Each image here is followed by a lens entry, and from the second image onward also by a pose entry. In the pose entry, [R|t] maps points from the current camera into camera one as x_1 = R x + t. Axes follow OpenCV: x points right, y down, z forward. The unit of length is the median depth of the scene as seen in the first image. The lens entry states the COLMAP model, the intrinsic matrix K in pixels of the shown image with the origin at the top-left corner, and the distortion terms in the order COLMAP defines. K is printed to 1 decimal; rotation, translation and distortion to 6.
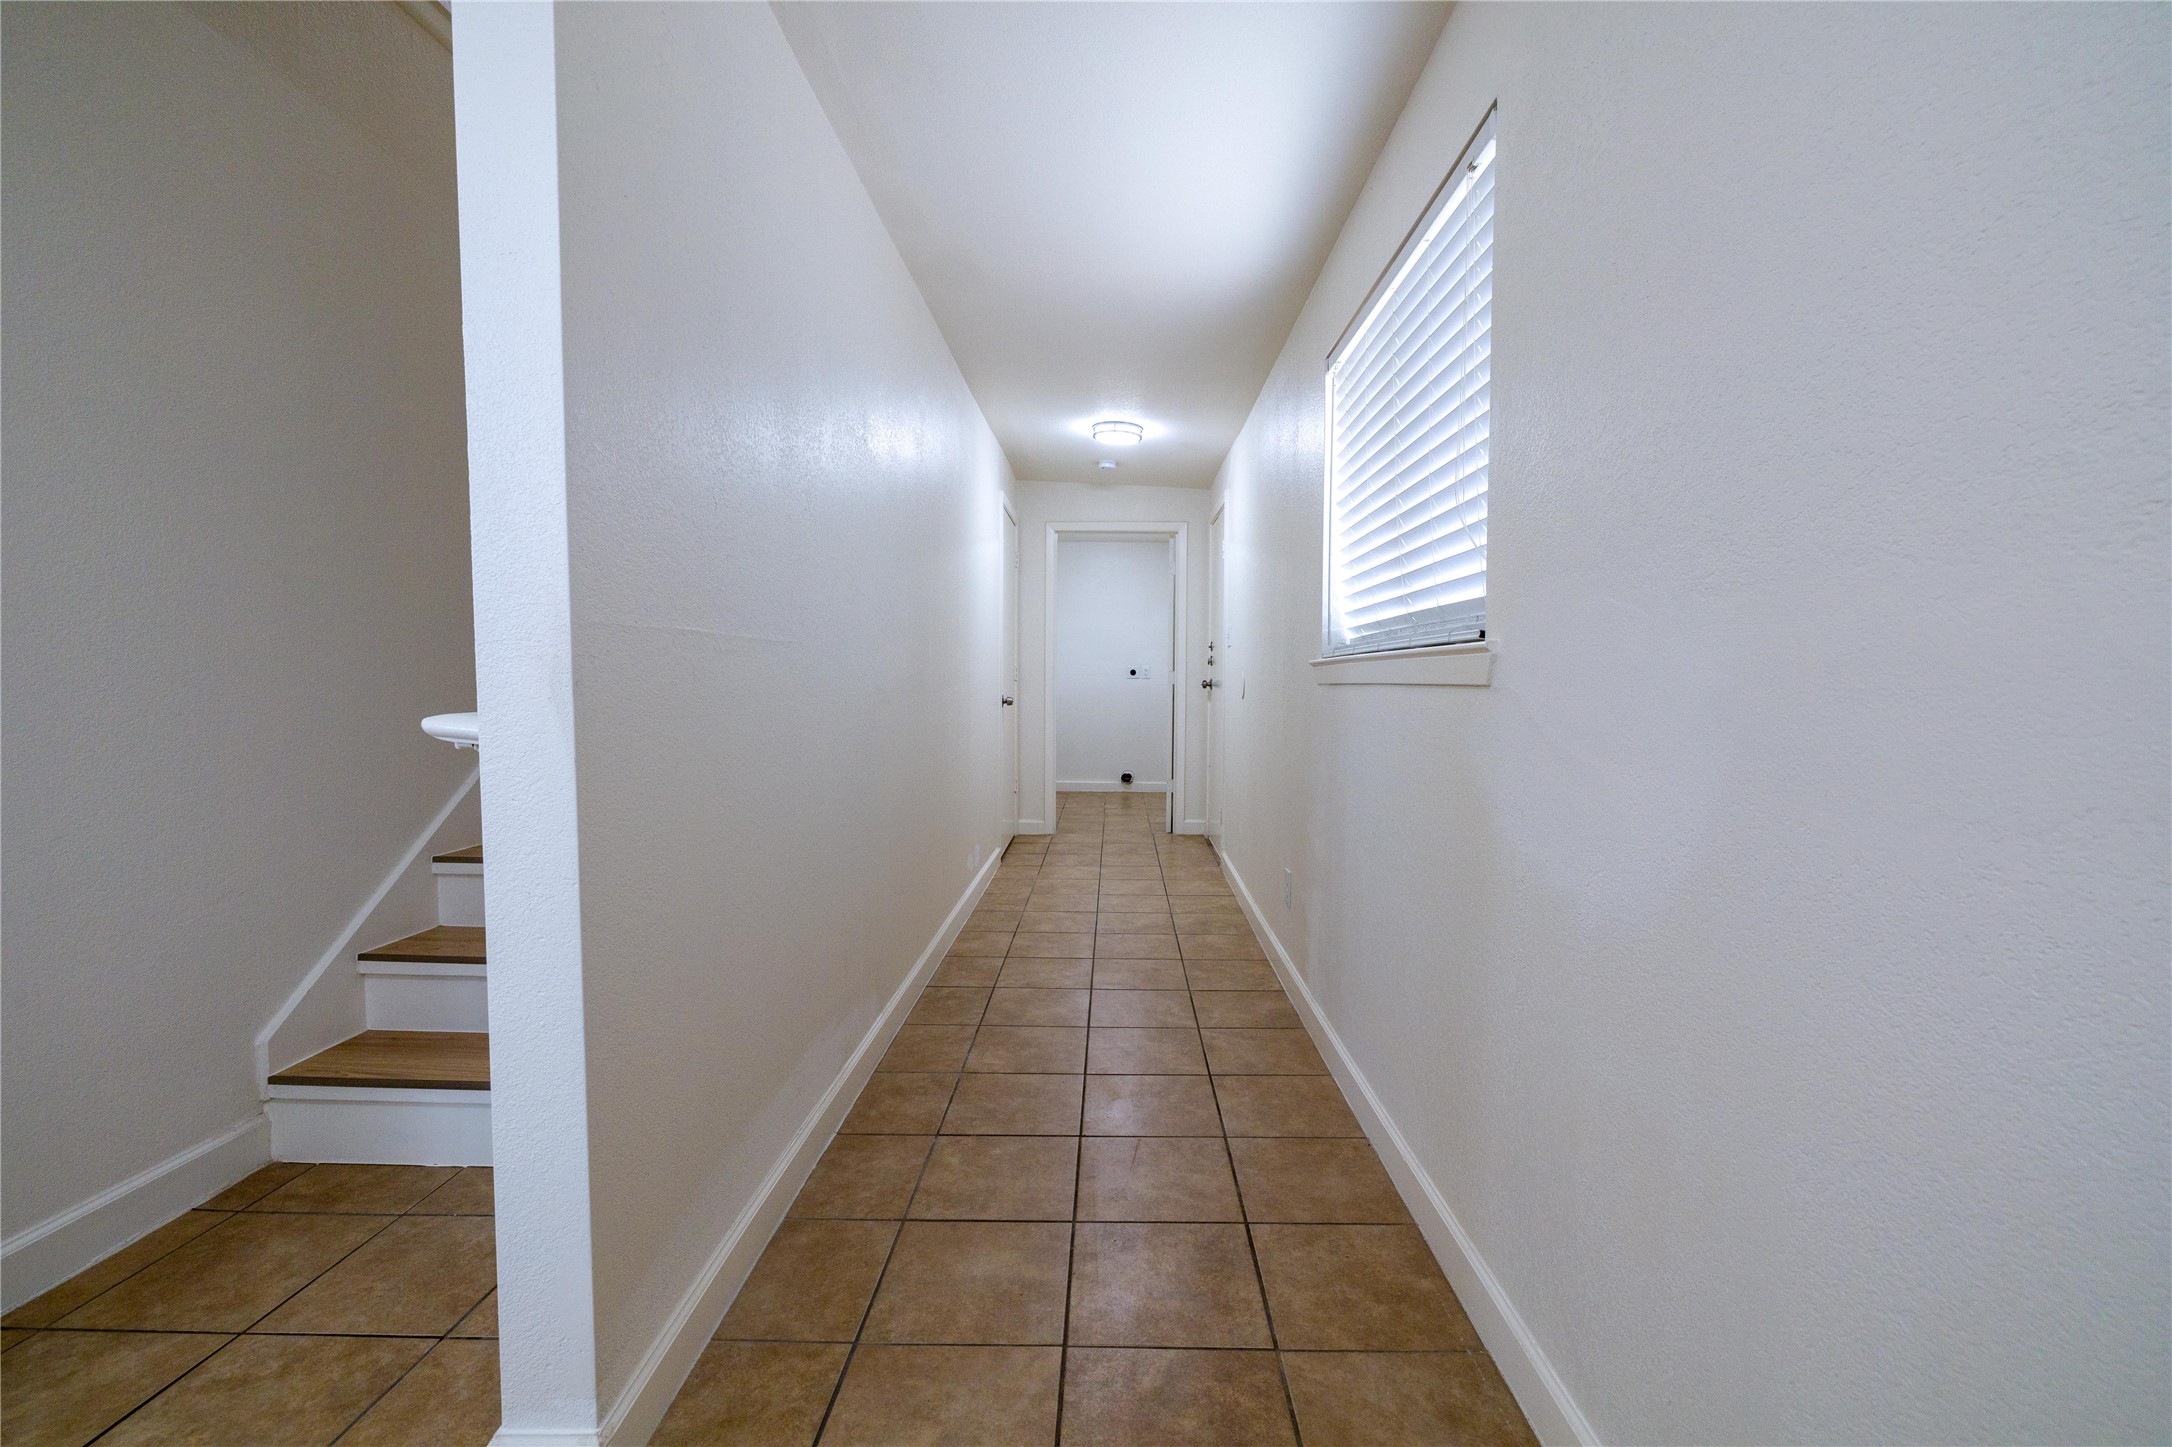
lens RADIAL K [[925.2, 0, 1086.0], [0, 925.2, 723.5], [0, 0, 1]] dist [0.001502, 0.000356]
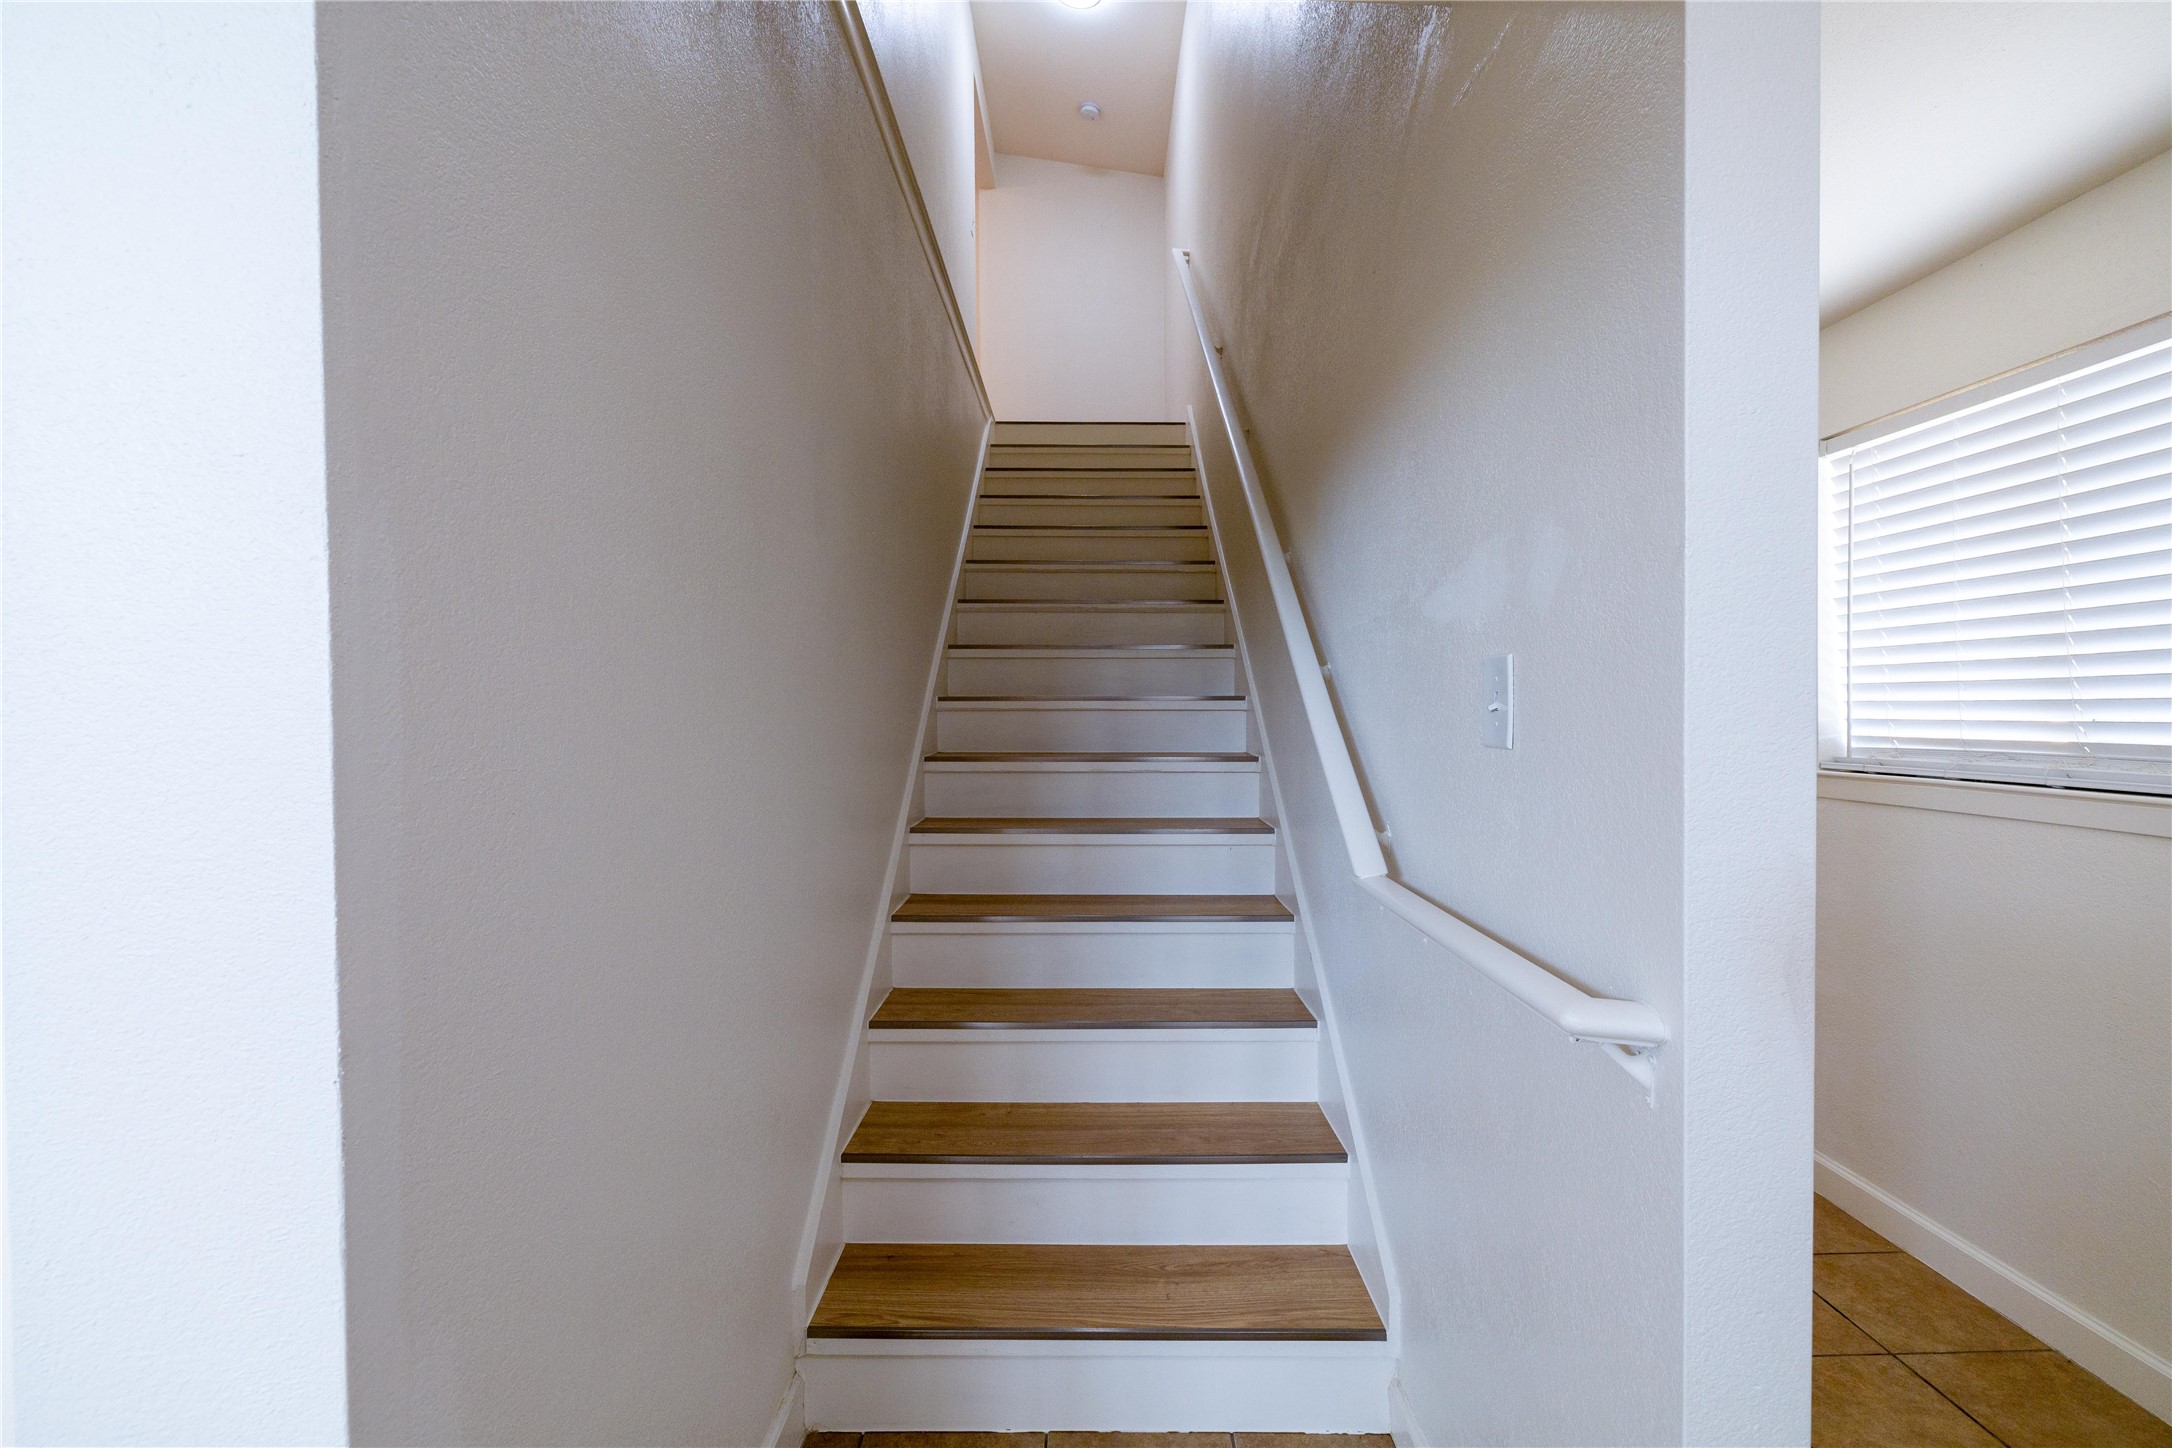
lens RADIAL K [[925.2, 0, 1086.0], [0, 925.2, 724.0], [0, 0, 1]] dist [0.001502, 0.000356]
pose [[0.999519, -0.014610, 0.027339, -0.621683], [0.015472, 0.999381, -0.031589, -0.123937], [-0.026861, 0.031997, 0.999127, 0.143077]]
